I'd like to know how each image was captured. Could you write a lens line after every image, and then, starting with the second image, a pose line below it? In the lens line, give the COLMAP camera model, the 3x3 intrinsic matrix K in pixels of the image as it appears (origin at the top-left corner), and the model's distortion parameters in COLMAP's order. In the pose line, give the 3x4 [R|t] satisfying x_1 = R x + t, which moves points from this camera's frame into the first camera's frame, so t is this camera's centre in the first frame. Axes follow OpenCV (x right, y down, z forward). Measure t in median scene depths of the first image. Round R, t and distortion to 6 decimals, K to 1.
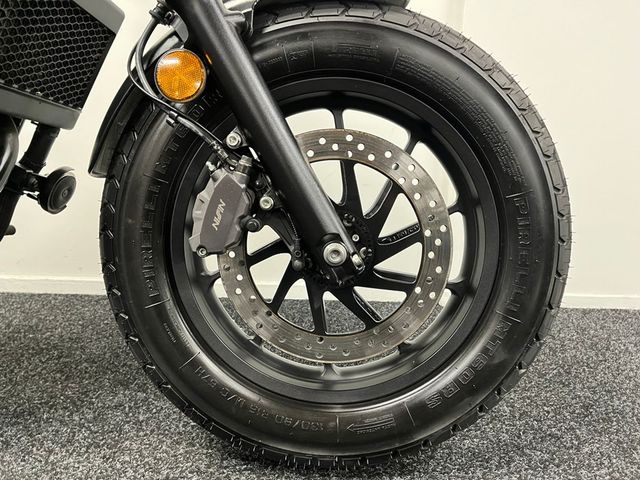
lens RADIAL K [[484.5, 0, 317.3], [0, 484.5, 239.5], [0, 0, 1]] dist [0.011510, -0.009371]
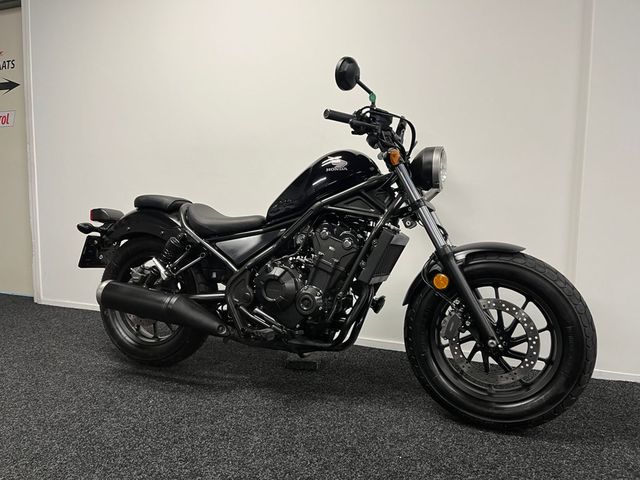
lens RADIAL K [[484.5, 0, 317.0], [0, 484.5, 242.5], [0, 0, 1]] dist [0.011510, -0.009371]
pose [[0.929734, 0.024920, -0.367389, 0.104522], [-0.062934, 0.993781, -0.091857, -0.218075], [0.362815, 0.108524, 0.925520, -1.946220]]
